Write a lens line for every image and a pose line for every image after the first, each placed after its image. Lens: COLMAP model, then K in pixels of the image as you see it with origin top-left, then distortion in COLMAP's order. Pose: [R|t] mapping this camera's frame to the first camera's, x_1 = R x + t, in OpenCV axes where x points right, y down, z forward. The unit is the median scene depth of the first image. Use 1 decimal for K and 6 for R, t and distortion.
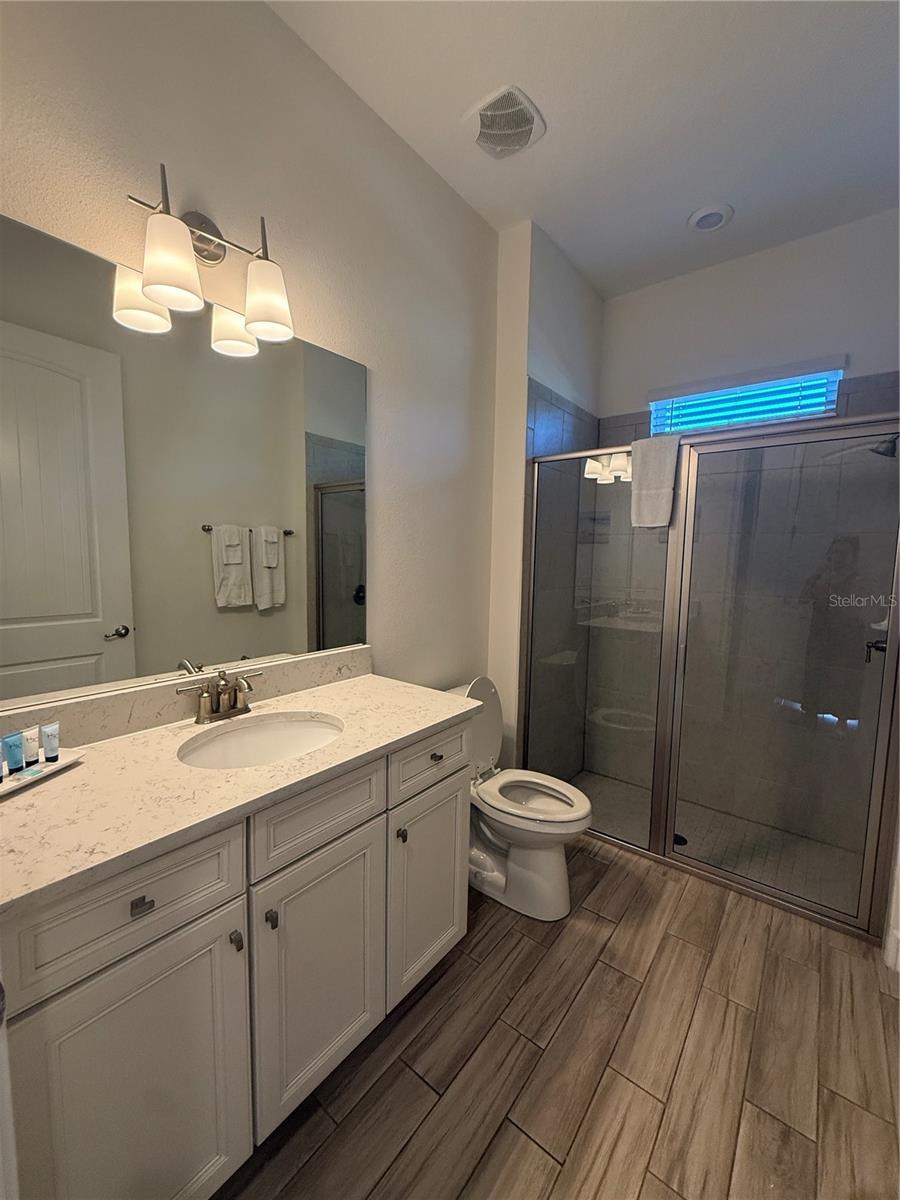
lens RADIAL K [[478.8, 0, 452.7], [0, 478.8, 598.0], [0, 0, 1]] dist [-0.001367, 0.000740]
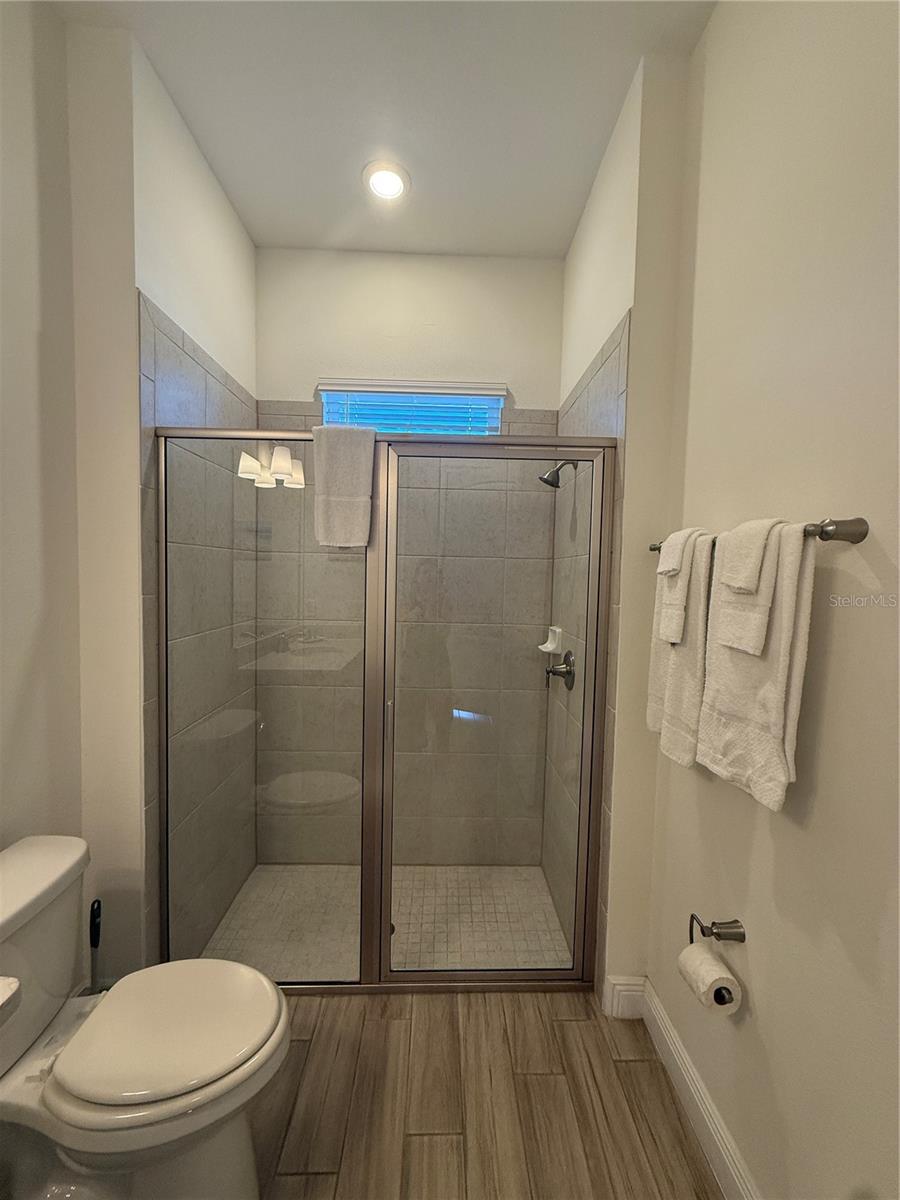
lens RADIAL K [[478.8, 0, 451.3], [0, 478.8, 597.2], [0, 0, 1]] dist [-0.001367, 0.000740]
pose [[0.770931, -0.035227, 0.635944, 0.073341], [0.051397, 0.998654, -0.006988, -0.058786], [-0.634841, 0.038072, 0.771704, 0.339143]]
